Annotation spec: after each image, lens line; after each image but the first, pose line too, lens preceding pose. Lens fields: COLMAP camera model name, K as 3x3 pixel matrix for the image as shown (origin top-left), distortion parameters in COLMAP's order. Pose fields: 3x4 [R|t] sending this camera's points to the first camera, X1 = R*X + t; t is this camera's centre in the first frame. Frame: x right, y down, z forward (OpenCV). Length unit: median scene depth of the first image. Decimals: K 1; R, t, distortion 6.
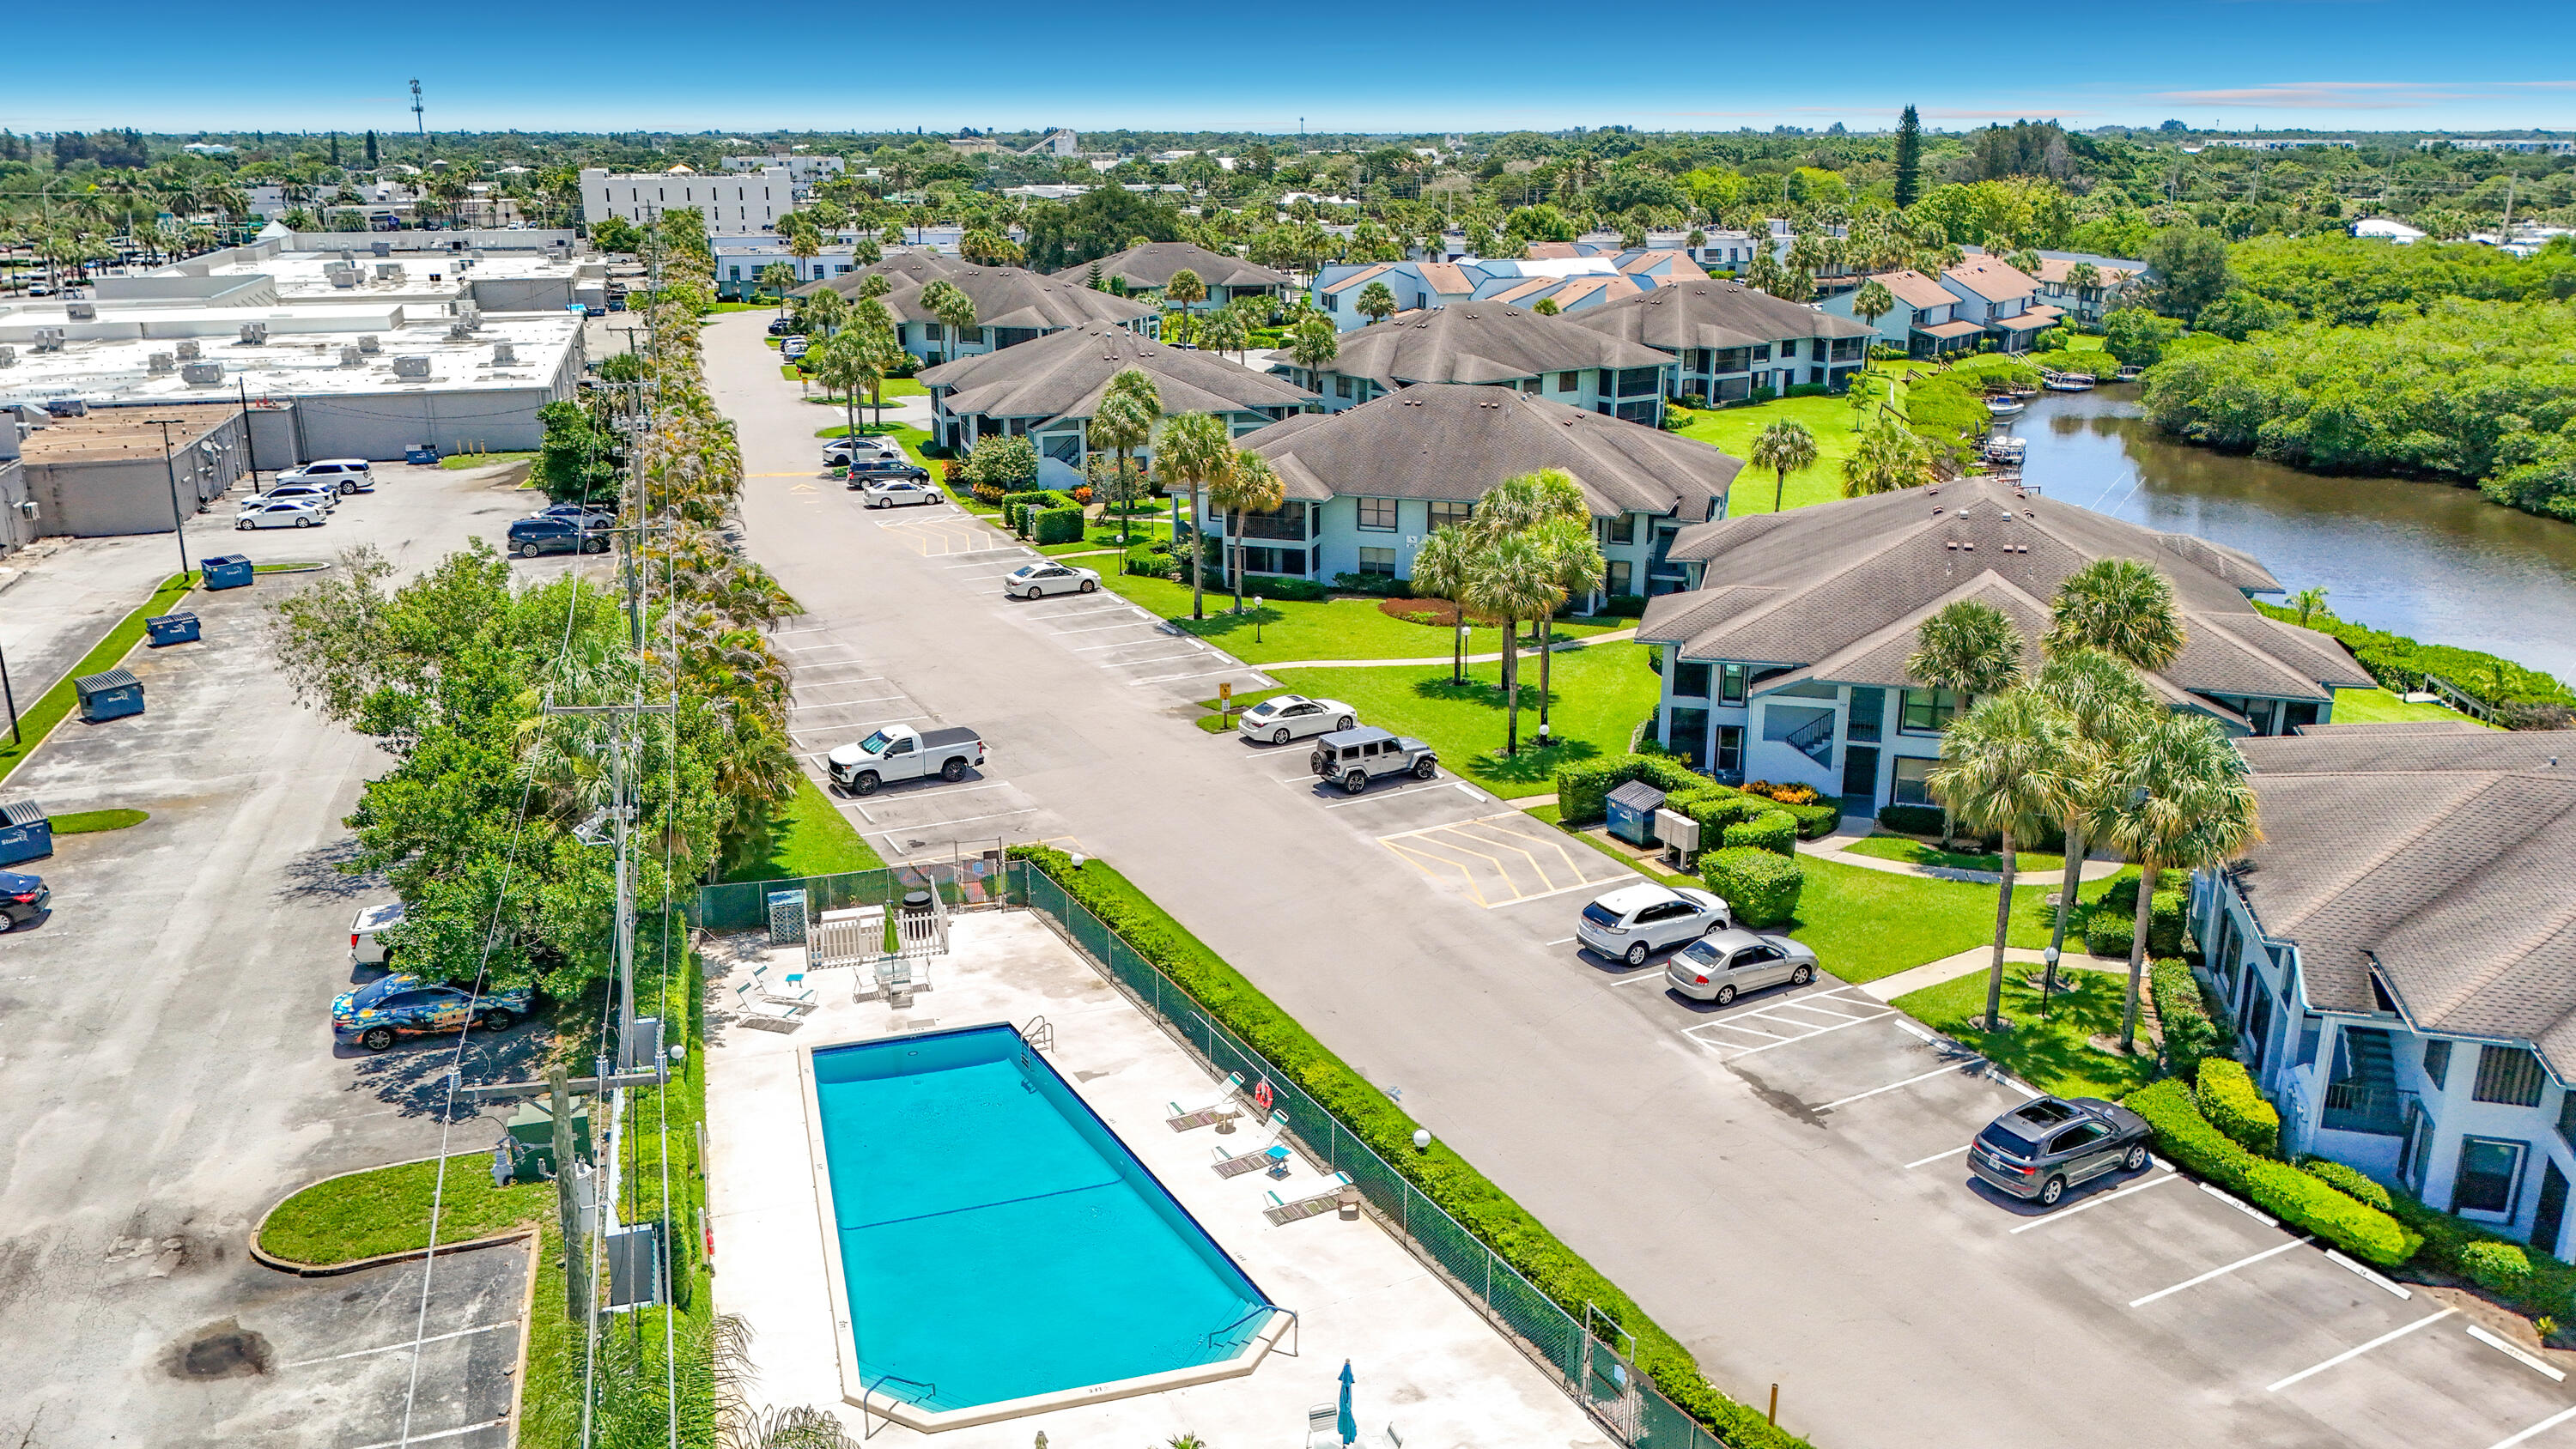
lens RADIAL K [[1958.4, 0, 1288.0], [0, 1958.4, 724.5], [0, 0, 1]] dist [-0.007680, -0.003495]
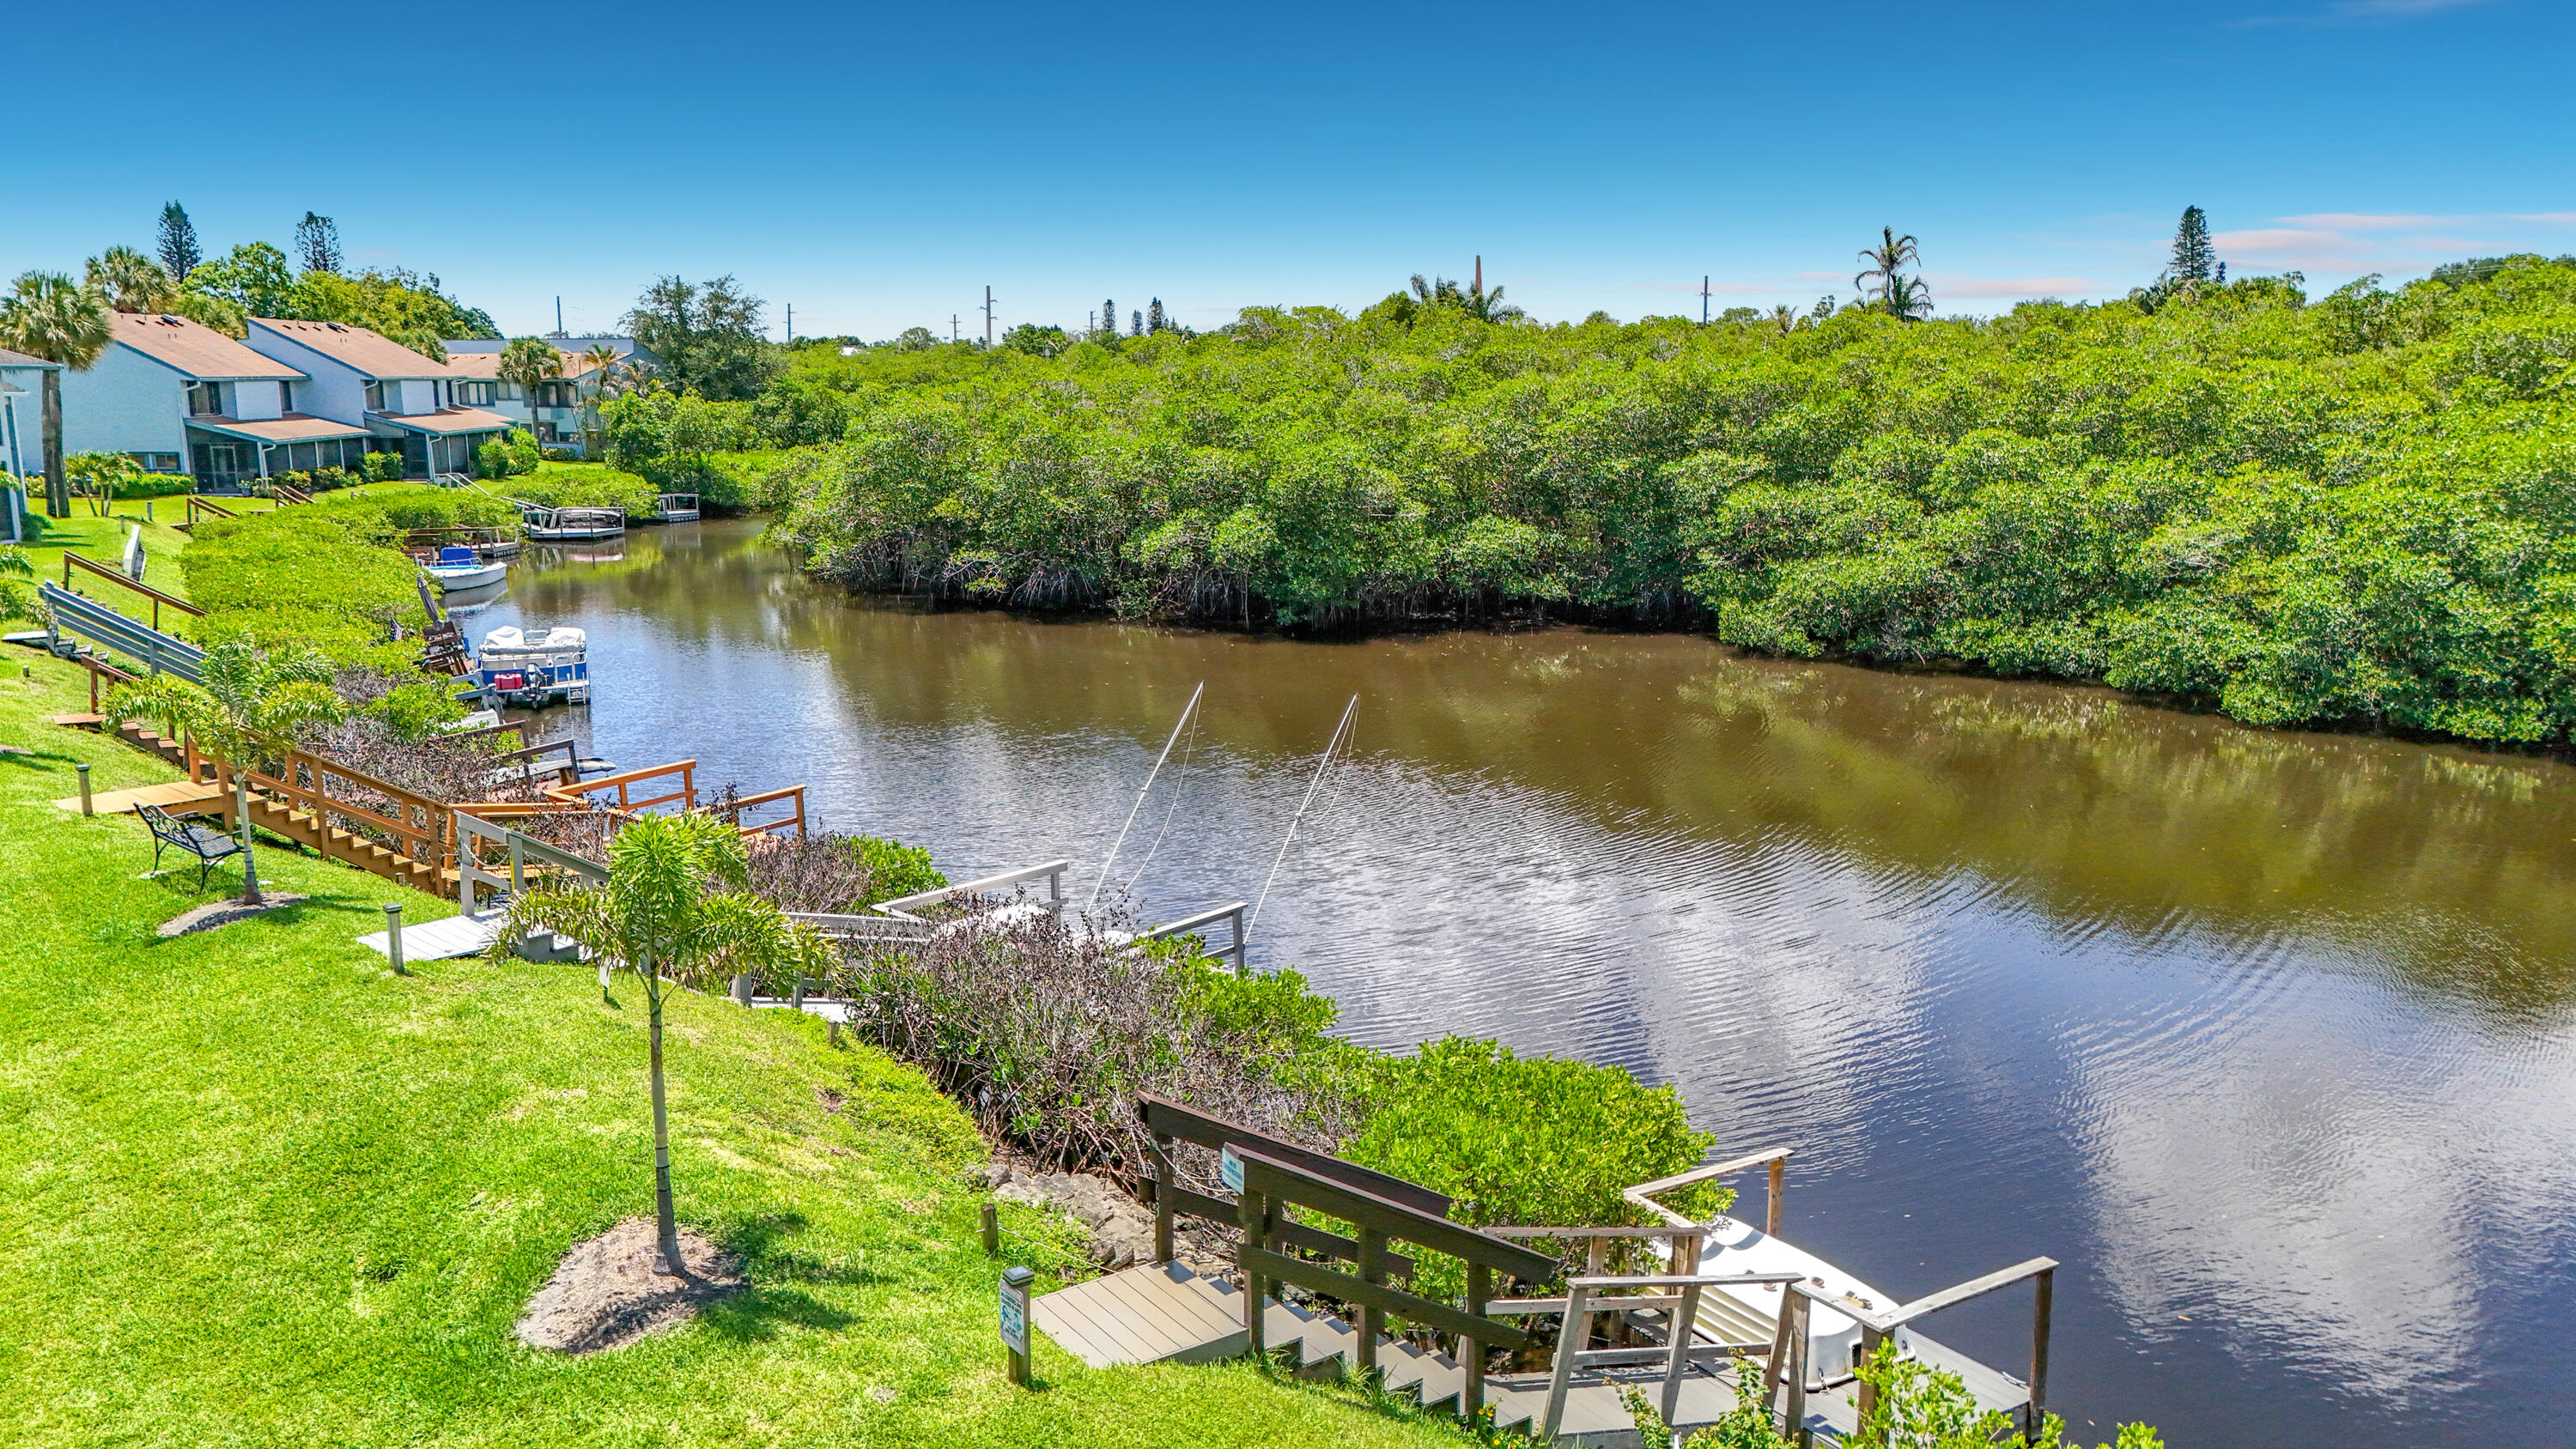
lens RADIAL K [[1922.7, 0, 1288.0], [0, 1922.7, 724.5], [0, 0, 1]] dist [0.033652, -0.003659]
pose [[0.703409, -0.127737, 0.699214, 0.188361], [0.206019, 0.978131, -0.028564, -0.078742], [-0.680274, 0.164144, 0.714342, 0.563186]]
